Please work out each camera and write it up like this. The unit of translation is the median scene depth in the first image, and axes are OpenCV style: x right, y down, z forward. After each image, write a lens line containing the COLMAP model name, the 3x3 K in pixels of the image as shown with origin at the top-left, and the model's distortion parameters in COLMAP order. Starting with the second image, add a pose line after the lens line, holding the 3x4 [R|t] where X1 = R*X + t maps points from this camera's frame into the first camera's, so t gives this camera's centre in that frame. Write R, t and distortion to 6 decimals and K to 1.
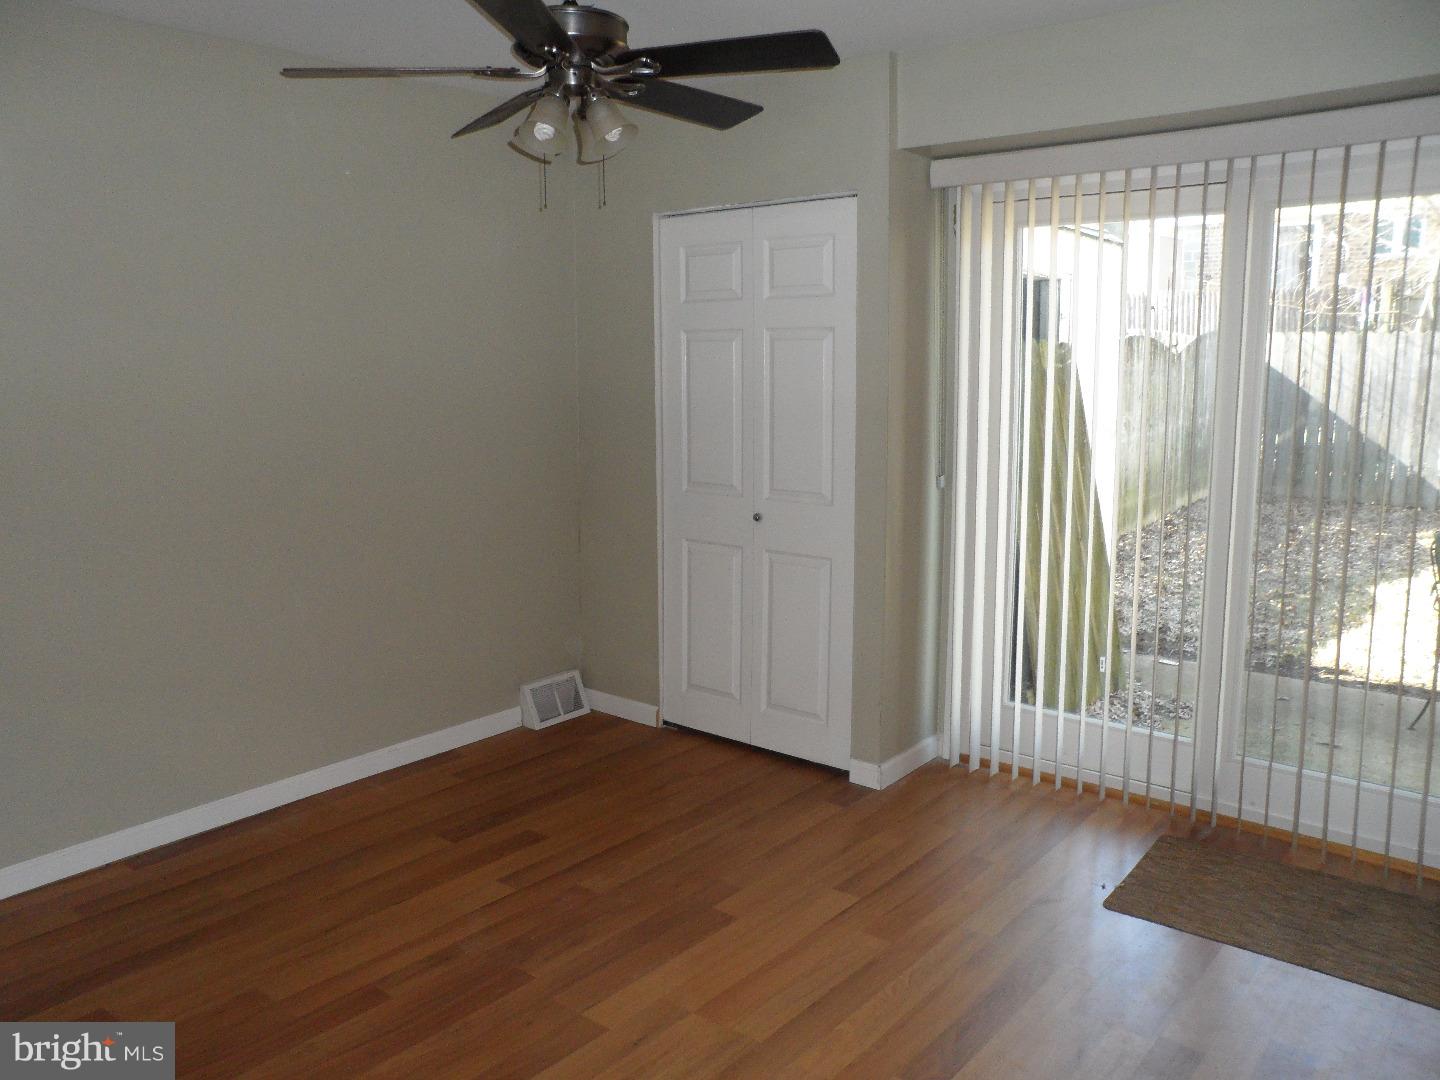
lens RADIAL K [[1116.2, 0, 720.0], [0, 1116.2, 540.0], [0, 0, 1]] dist [-0.151882, 0.186966]
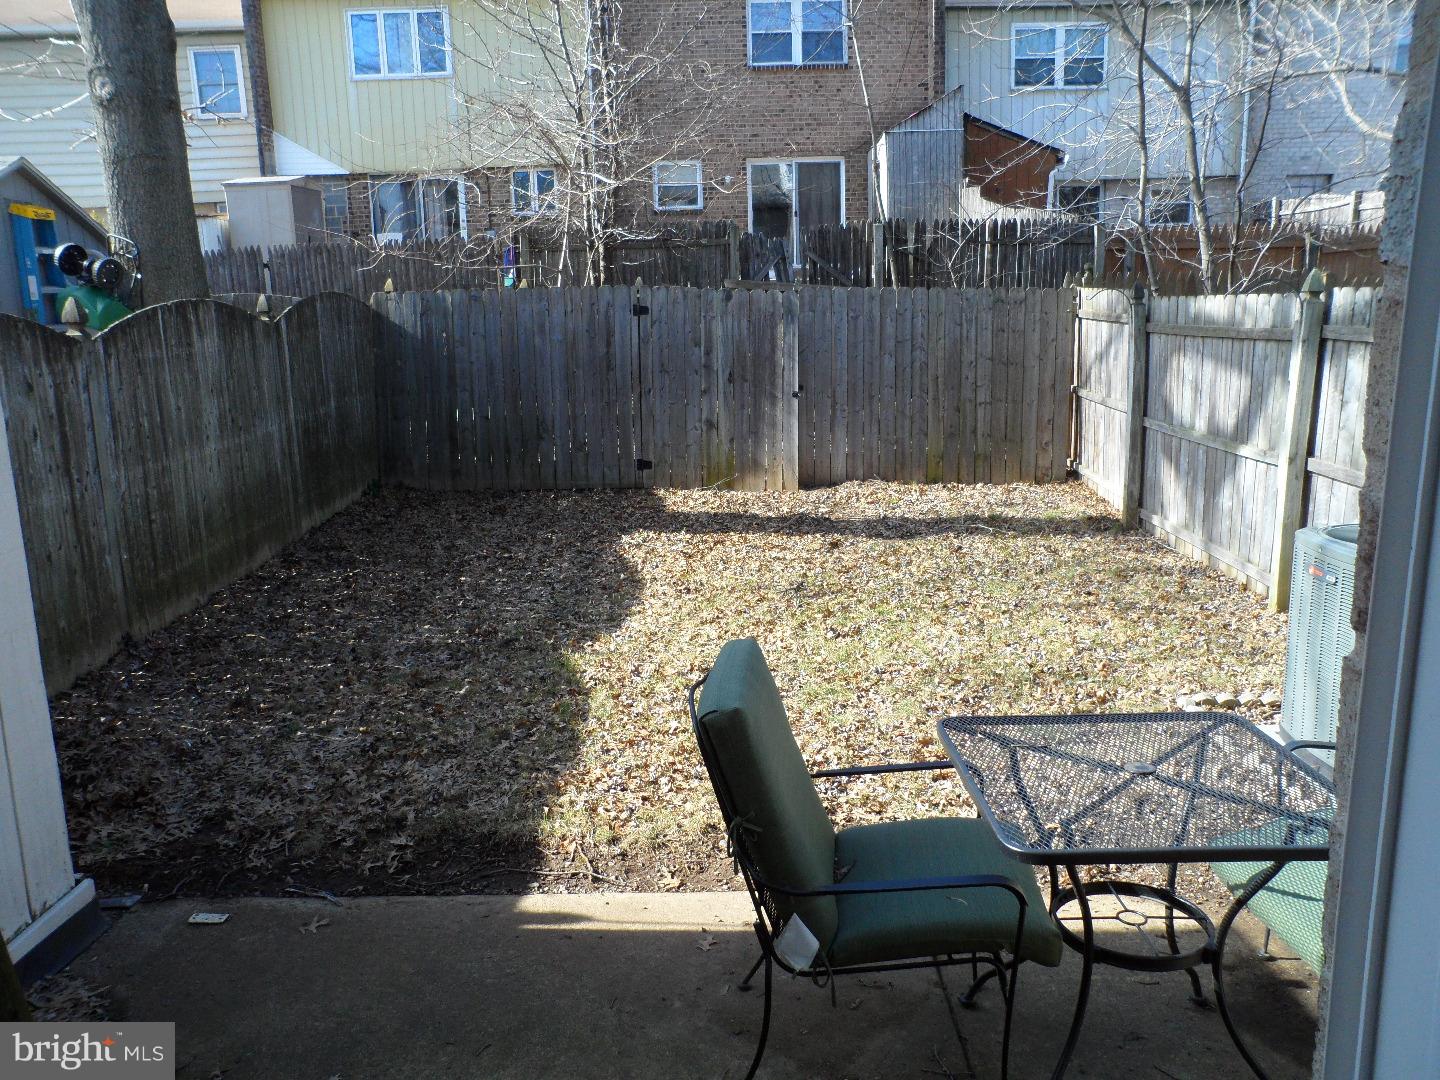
lens RADIAL K [[1116.2, 0, 720.0], [0, 1116.2, 540.0], [0, 0, 1]] dist [-0.151882, 0.186966]
pose [[0.761008, -0.138107, 0.633872, 0.165291], [0.113776, 0.990346, 0.079179, -0.051355], [-0.638688, 0.011864, 0.769374, 0.257684]]
